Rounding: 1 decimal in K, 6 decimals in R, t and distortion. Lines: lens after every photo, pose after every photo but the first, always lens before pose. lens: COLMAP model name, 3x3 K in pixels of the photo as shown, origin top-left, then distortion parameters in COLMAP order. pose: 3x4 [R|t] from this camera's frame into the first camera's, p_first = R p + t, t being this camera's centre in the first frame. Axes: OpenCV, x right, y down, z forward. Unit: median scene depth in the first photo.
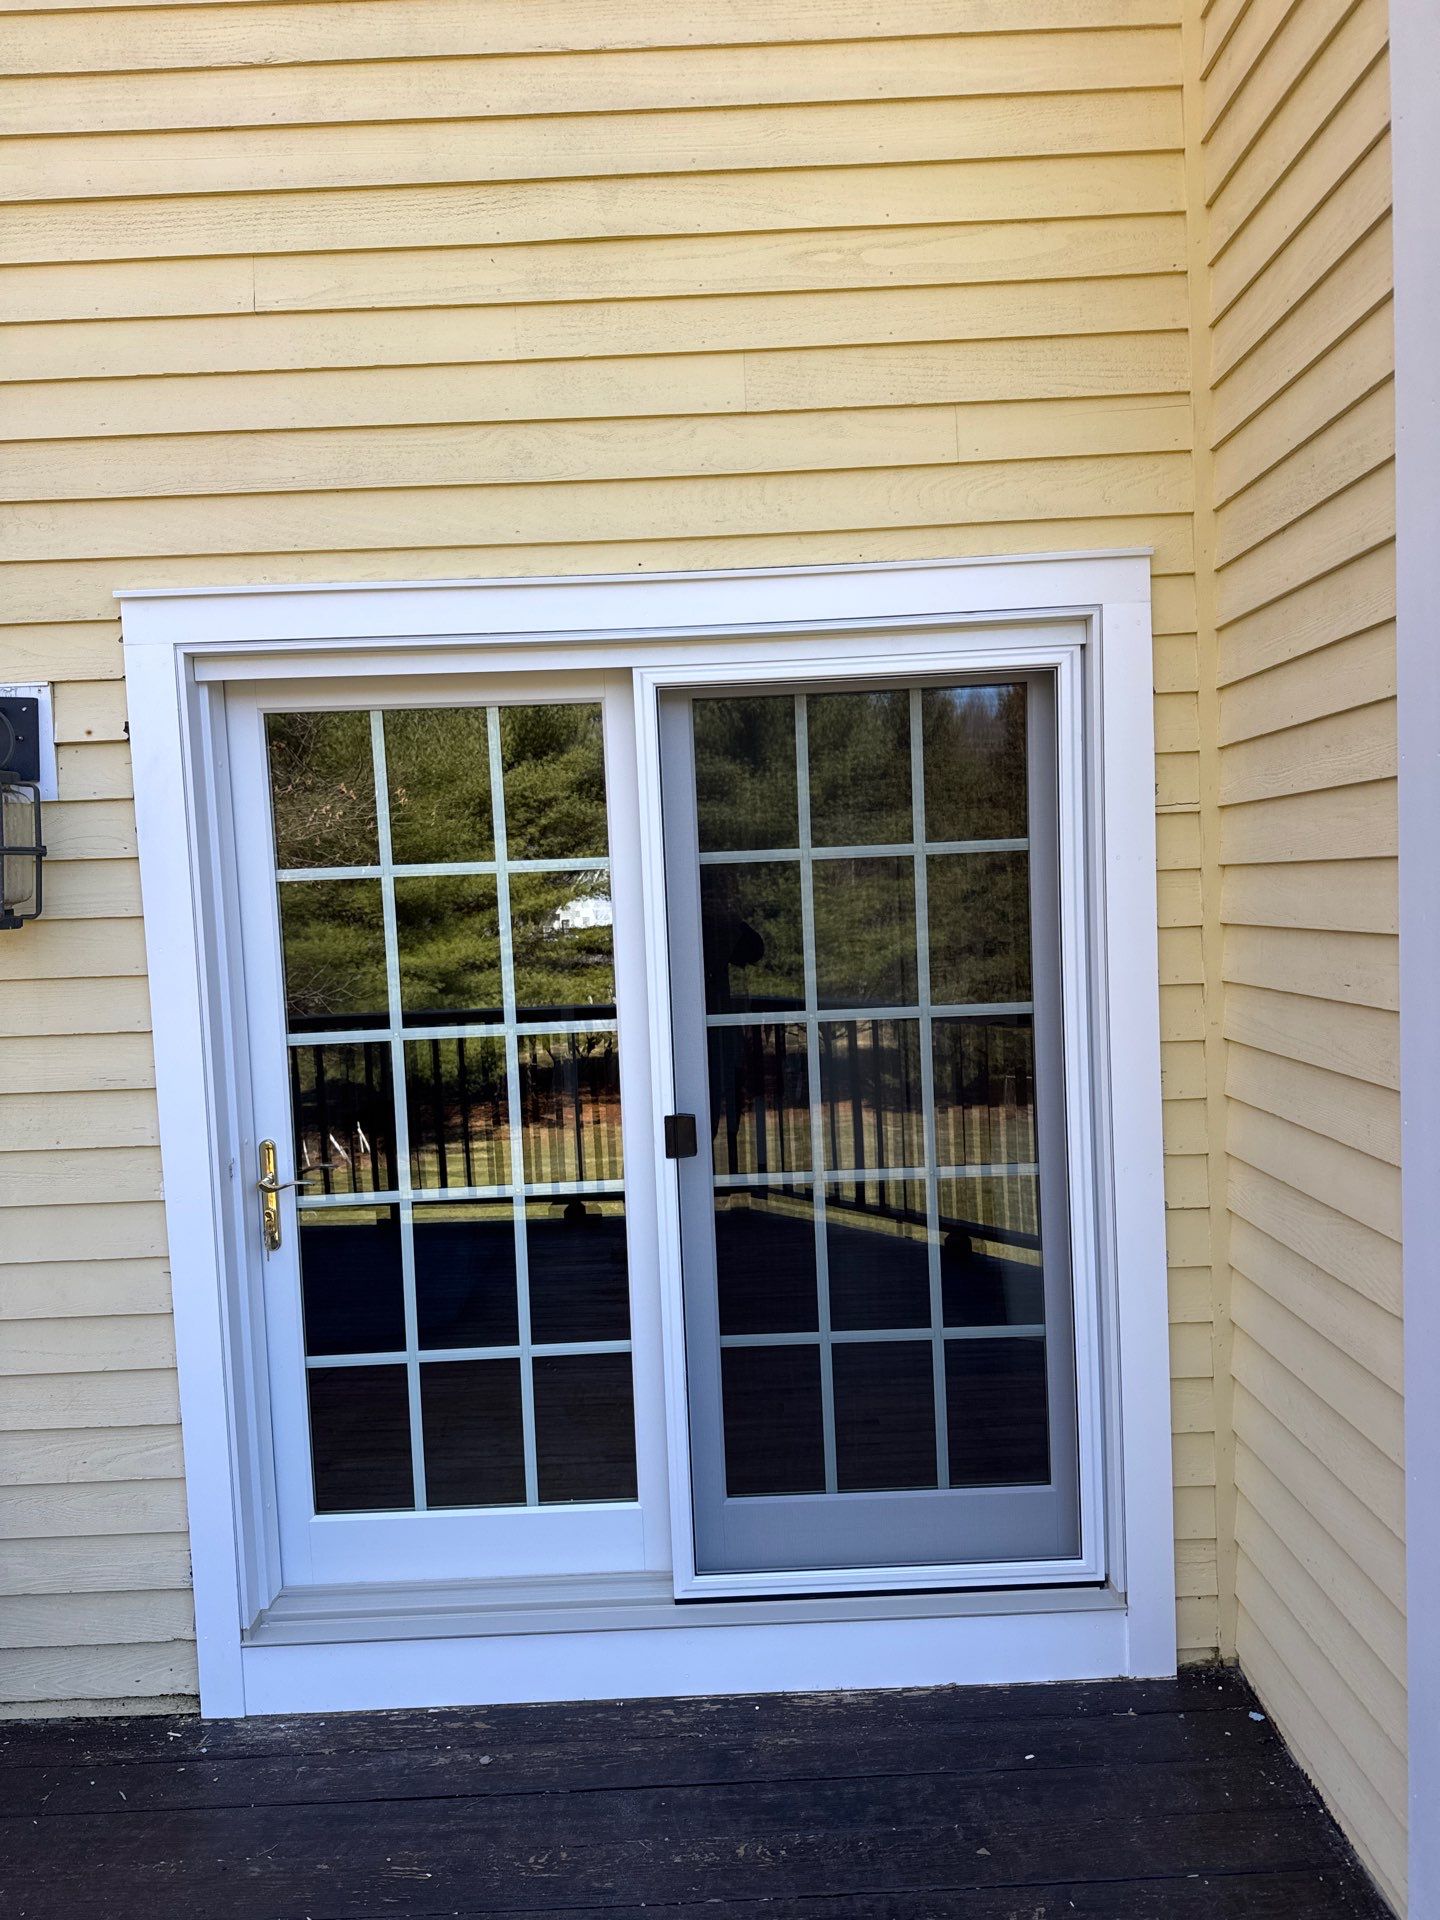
lens RADIAL K [[1377.4, 0, 711.6], [0, 1377.4, 958.5], [0, 0, 1]] dist [0.062720, -0.071534]
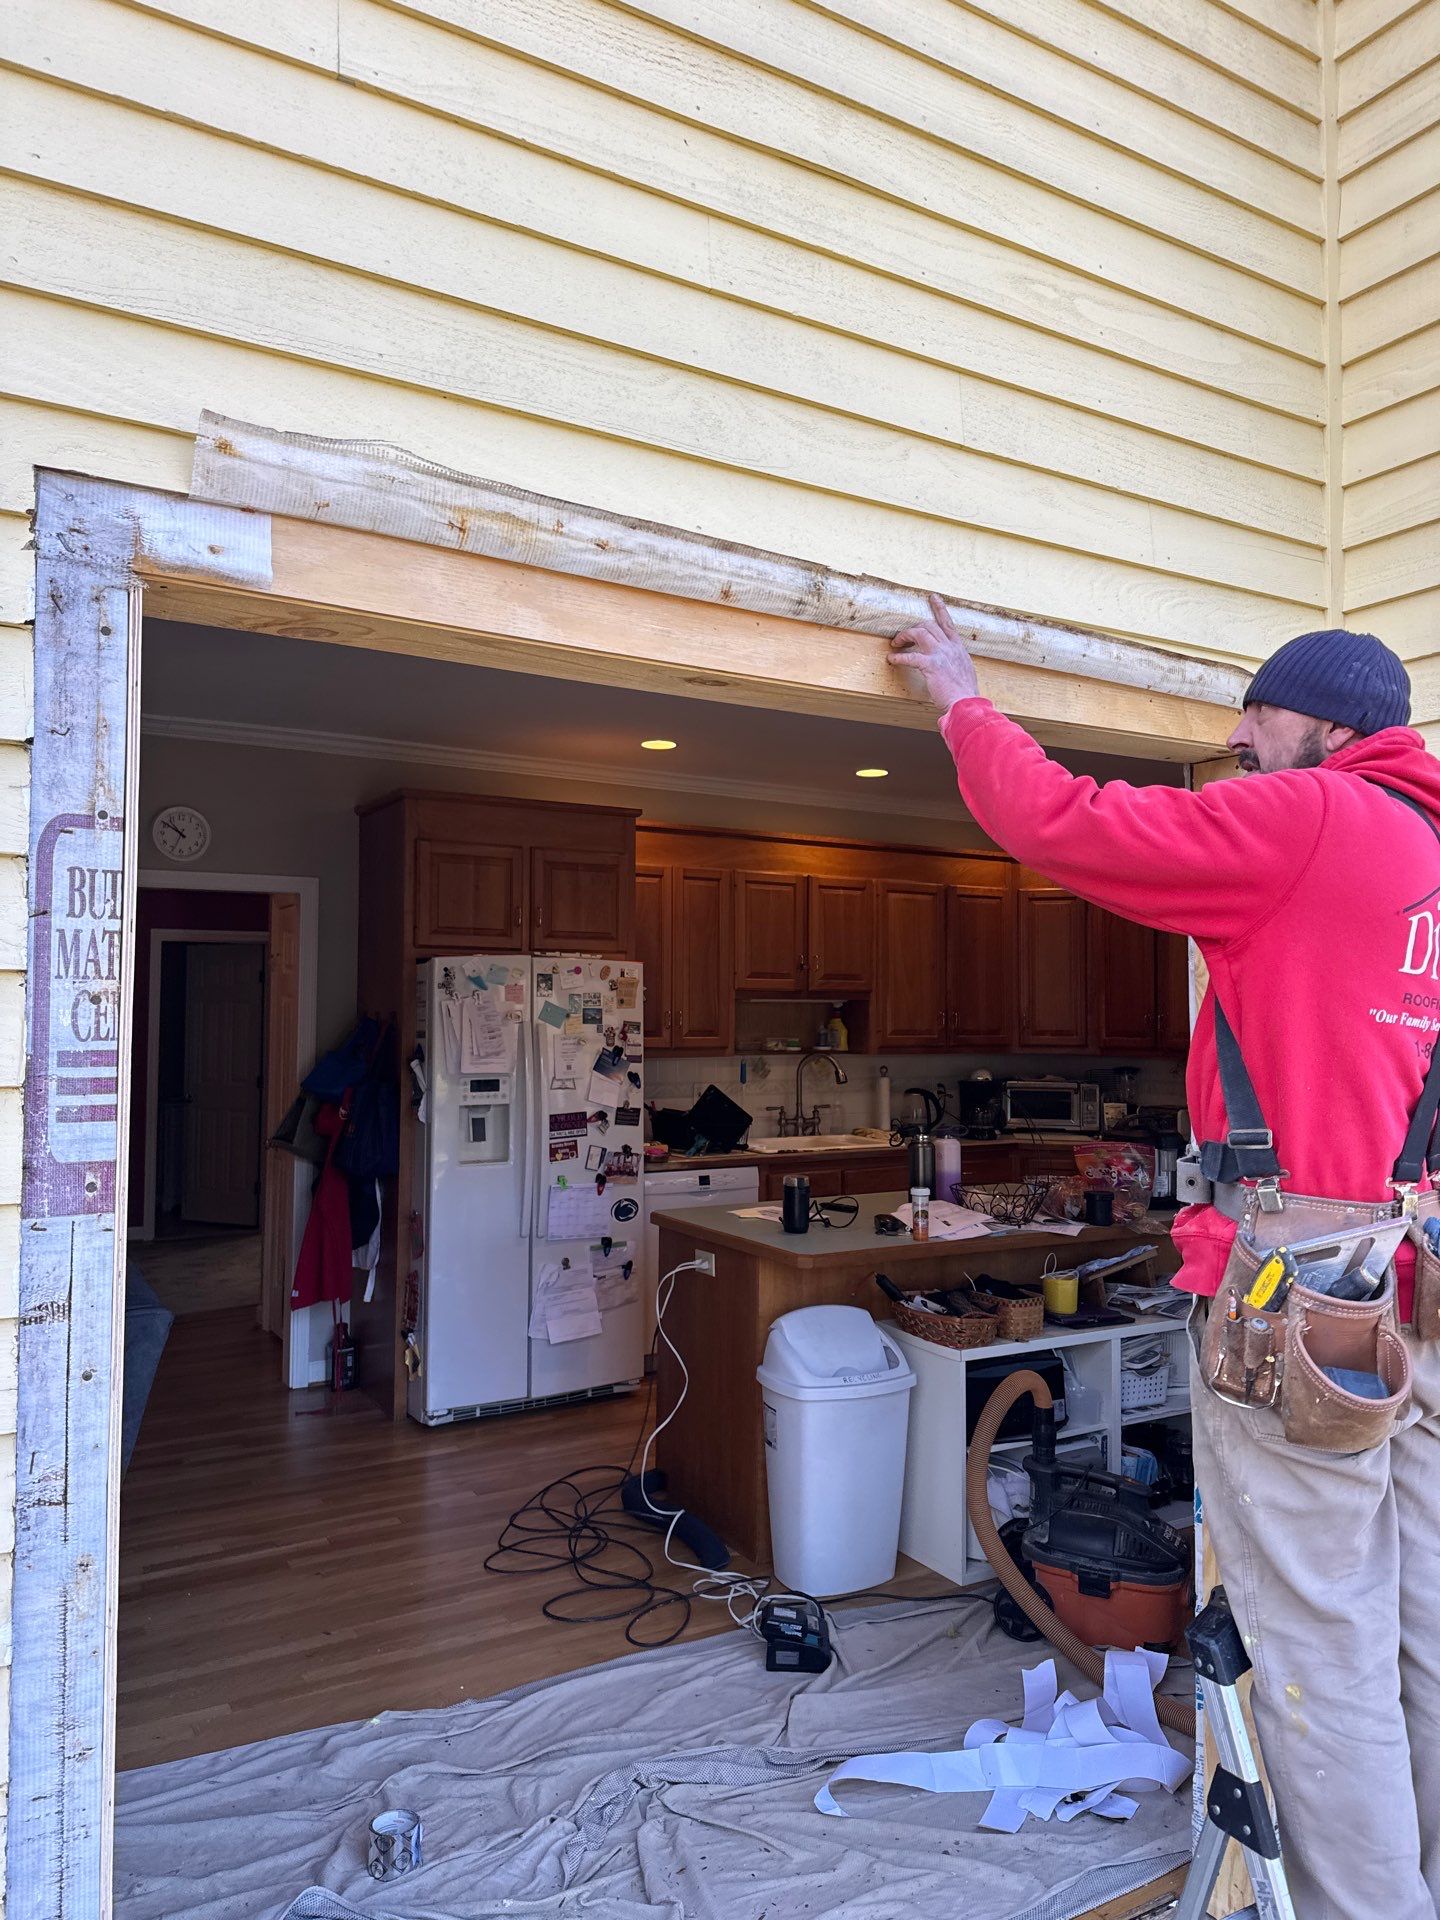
lens RADIAL K [[1377.4, 0, 711.6], [0, 1377.4, 958.5], [0, 0, 1]] dist [0.062720, -0.071534]
pose [[0.855699, 0.068455, 0.512927, -0.468945], [-0.011963, 0.993564, -0.112642, -0.022242], [-0.517336, 0.090251, 0.851010, 0.438774]]
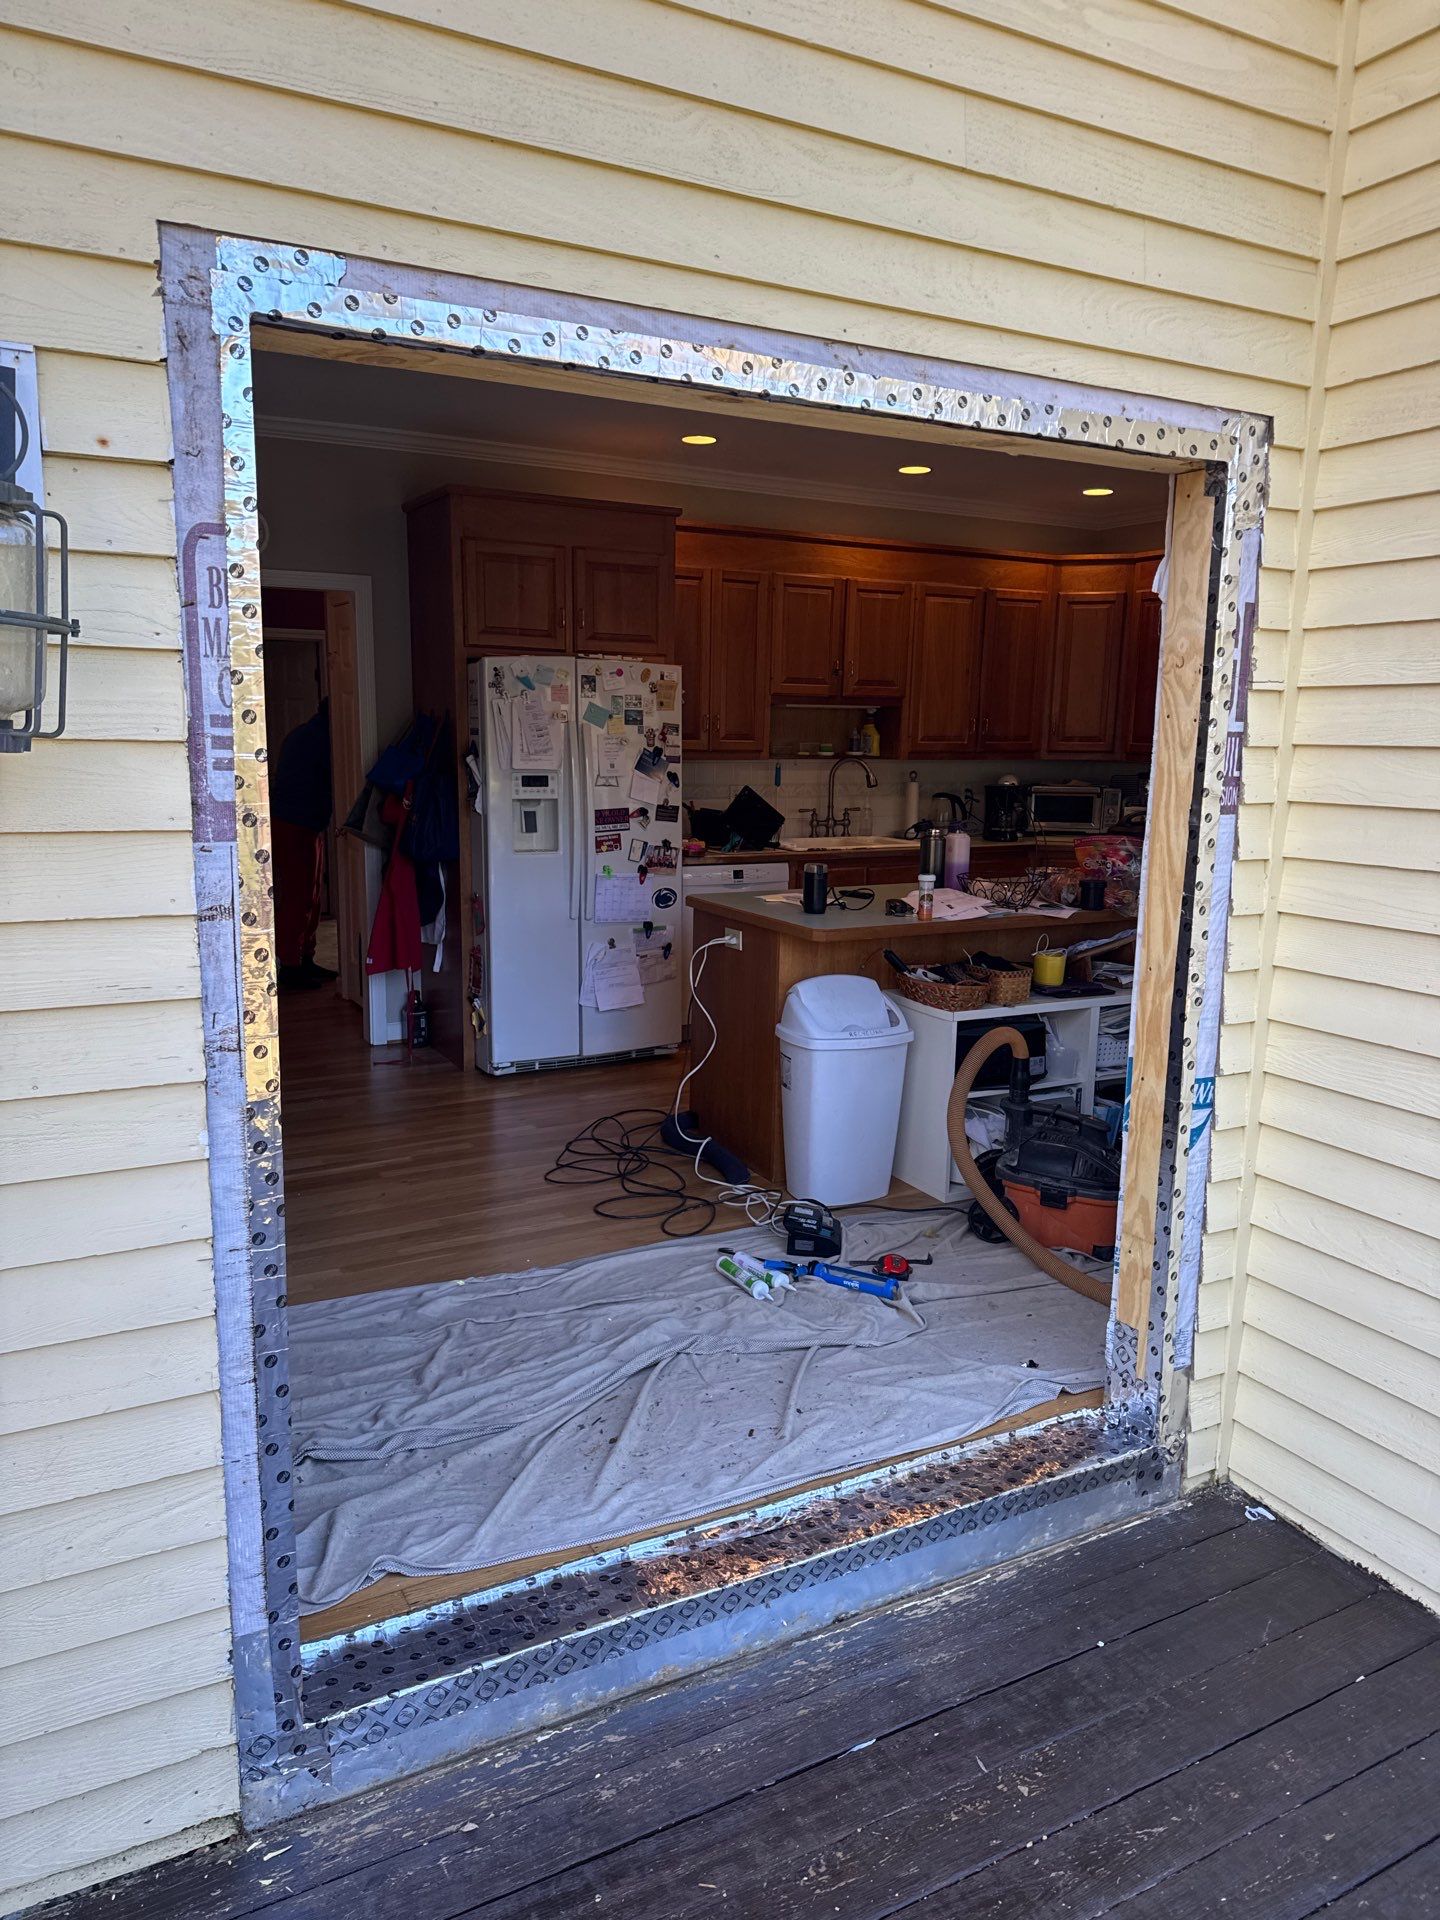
lens RADIAL K [[1377.4, 0, 711.6], [0, 1377.4, 958.5], [0, 0, 1]] dist [0.062720, -0.071534]
pose [[0.872554, -0.024601, 0.487899, -0.527005], [-0.024569, 0.995257, 0.094123, 0.004187], [-0.487900, -0.094115, 0.867811, 0.300024]]
